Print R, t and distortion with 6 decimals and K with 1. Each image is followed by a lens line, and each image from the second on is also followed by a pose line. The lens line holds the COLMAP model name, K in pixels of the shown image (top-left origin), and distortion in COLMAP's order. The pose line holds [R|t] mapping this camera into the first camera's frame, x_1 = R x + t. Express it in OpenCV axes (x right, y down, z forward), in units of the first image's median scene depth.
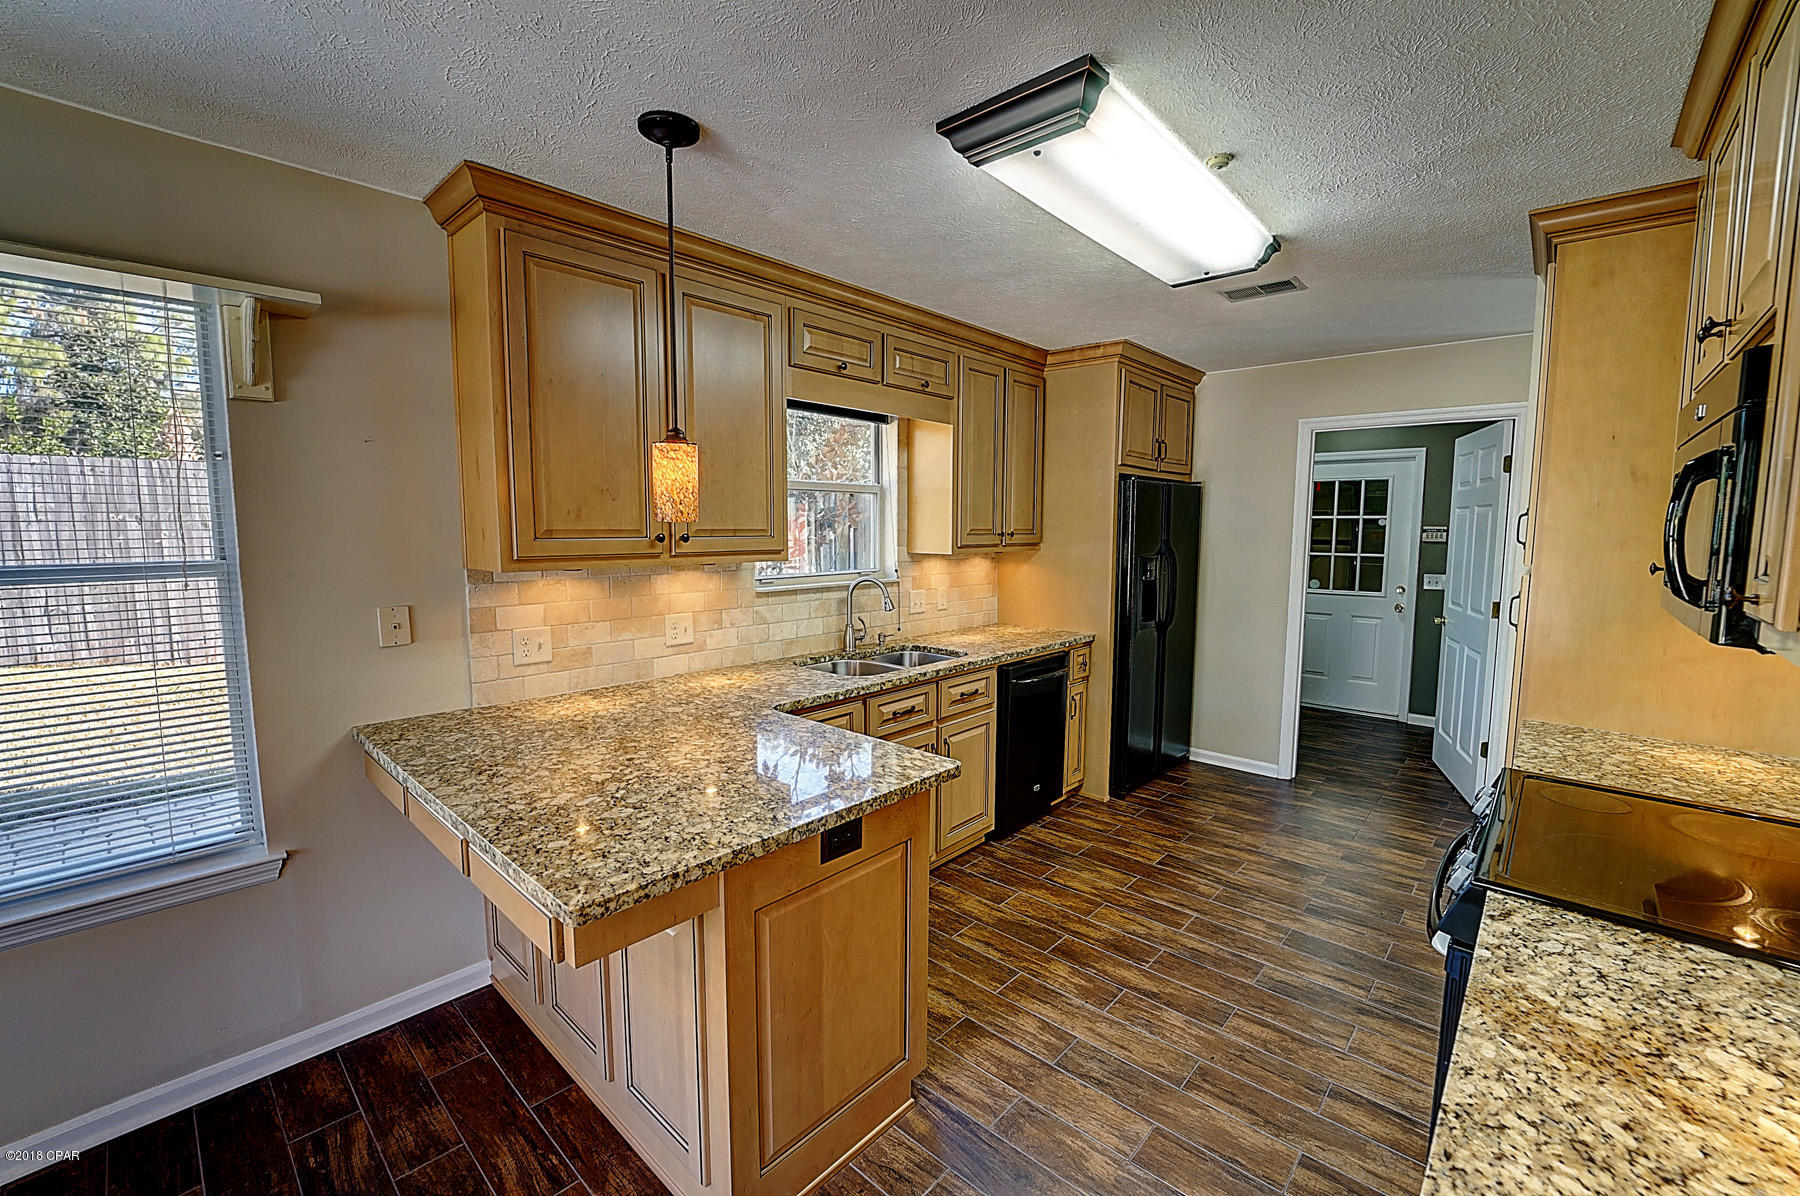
lens RADIAL K [[734.8, 0, 905.1], [0, 734.8, 597.0], [0, 0, 1]] dist [-0.022859, 0.000232]
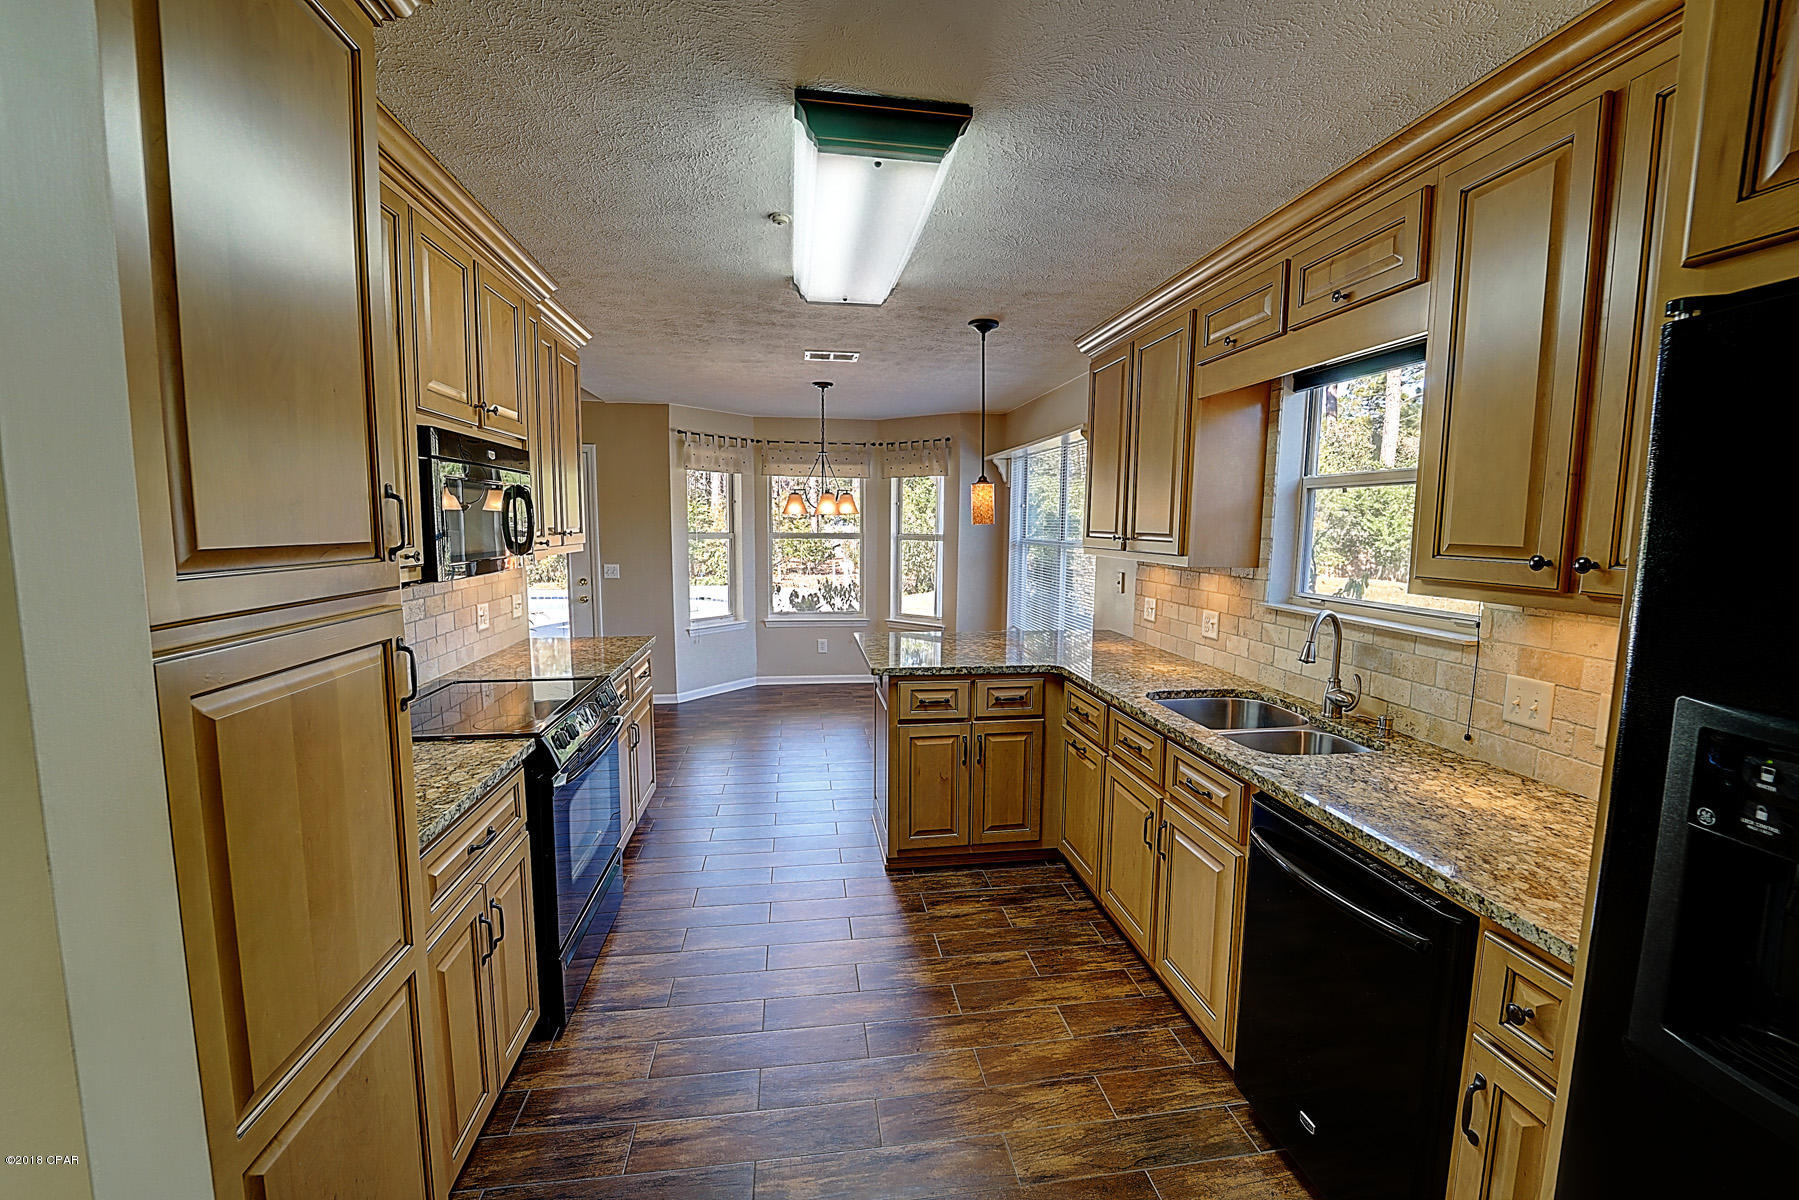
lens RADIAL K [[734.4, 0, 904.6], [0, 734.4, 599.0], [0, 0, 1]] dist [-0.022859, 0.000232]
pose [[-0.632710, 0.069575, -0.771257, 1.295980], [-0.089738, 0.982658, 0.162263, -0.203518], [0.769172, 0.171877, -0.615494, 2.041266]]
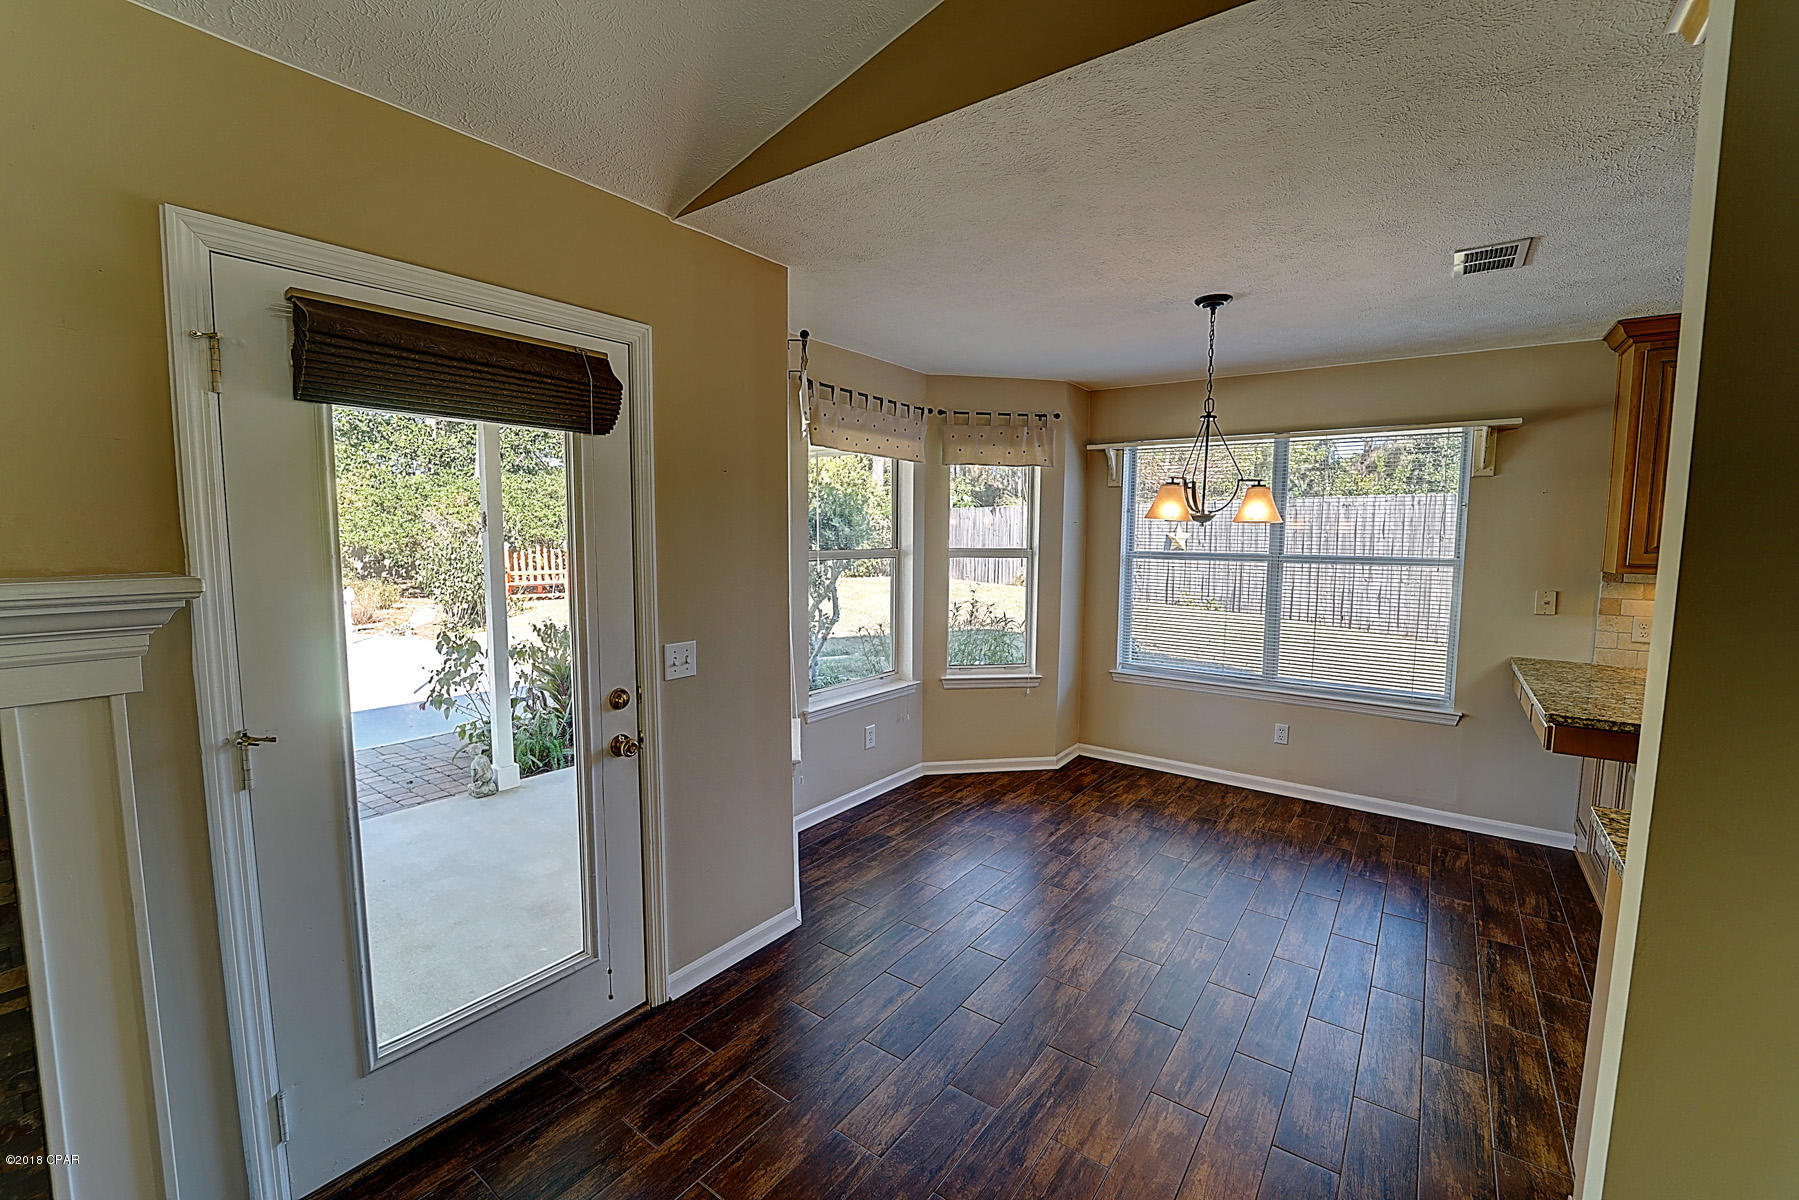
lens RADIAL K [[734.4, 0, 904.6], [0, 734.4, 599.0], [0, 0, 1]] dist [-0.022859, 0.000232]
pose [[0.108568, 0.086379, -0.990329, 0.901221], [-0.107321, 0.991414, 0.074708, 0.077194], [0.988279, 0.098173, 0.116906, -0.750143]]
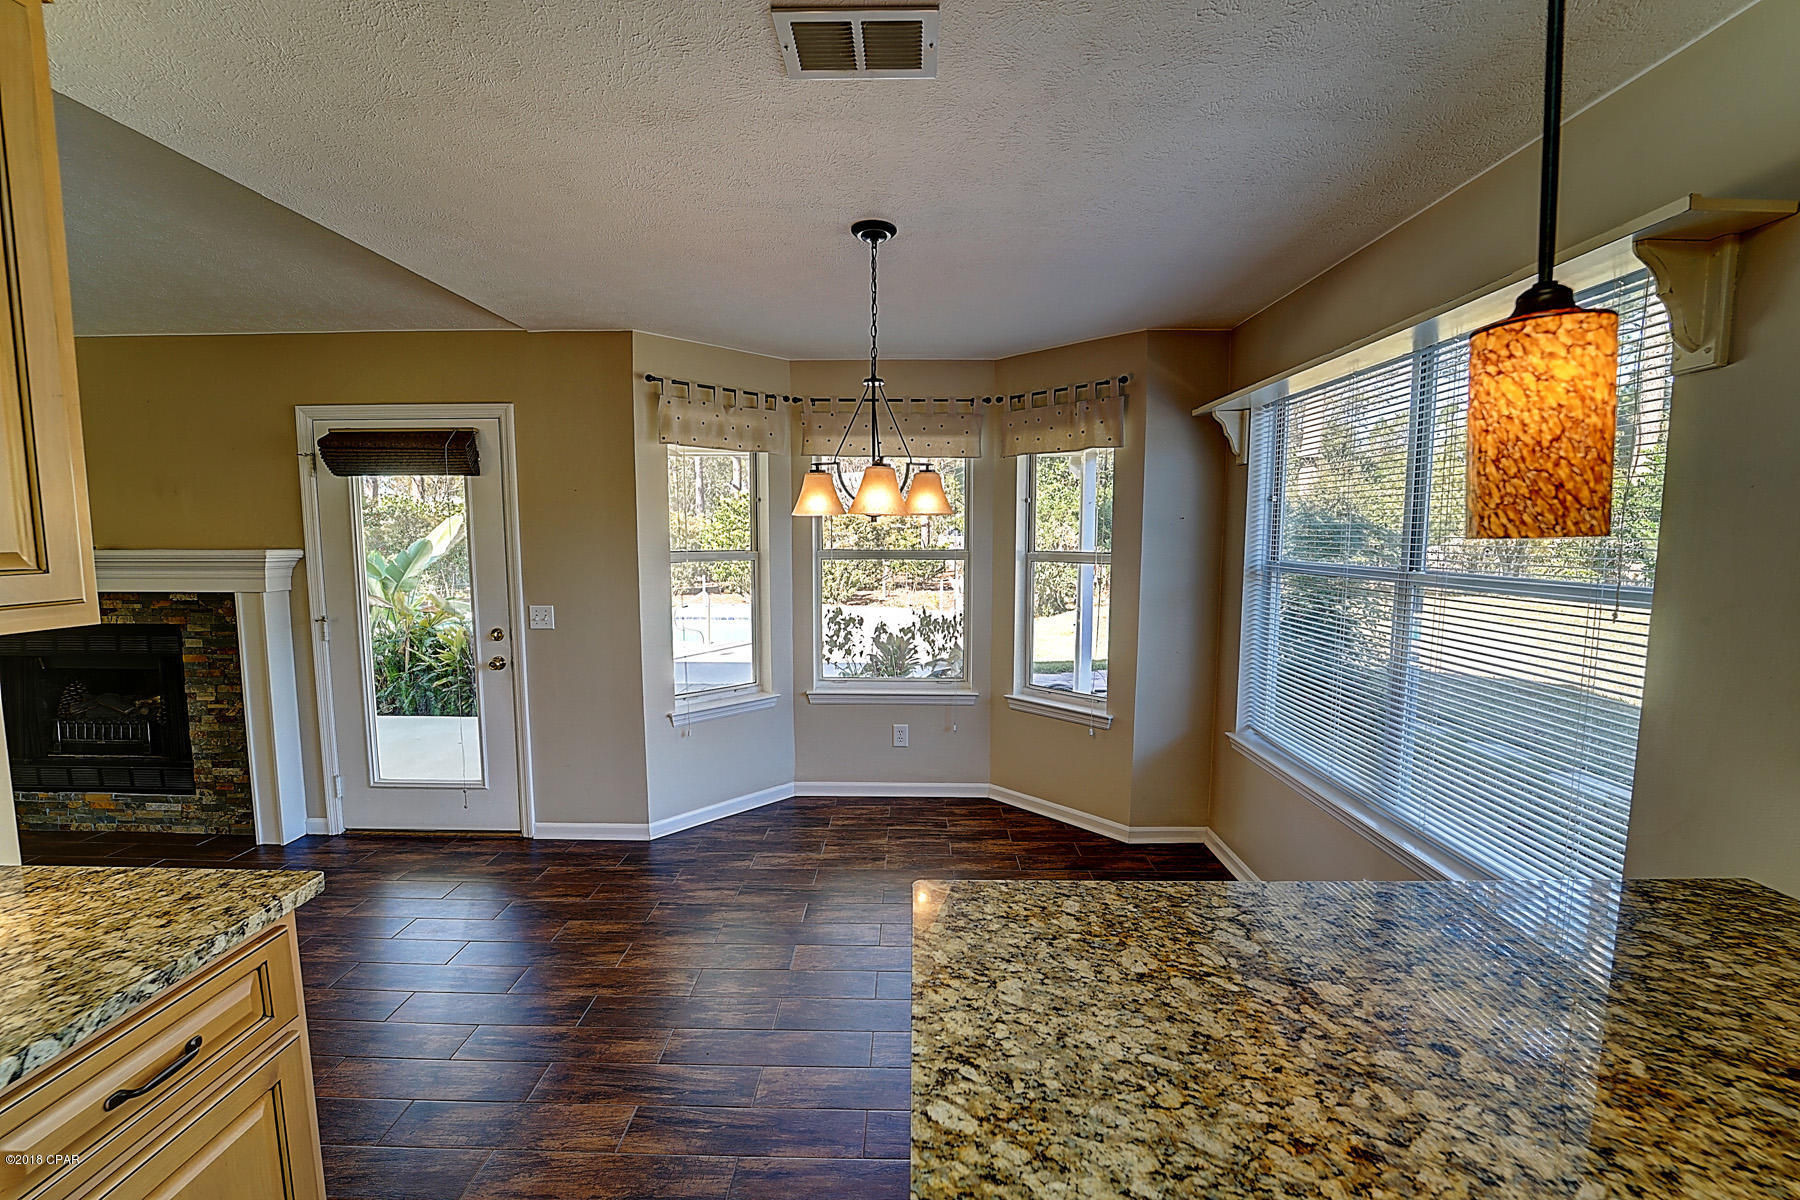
lens RADIAL K [[734.8, 0, 905.1], [0, 734.8, 599.0], [0, 0, 1]] dist [-0.022859, 0.000232]
pose [[-0.745633, 0.053643, -0.664194, 0.169732], [-0.073195, 0.984129, 0.161653, -0.109657], [0.662324, 0.169150, -0.729873, 1.057093]]
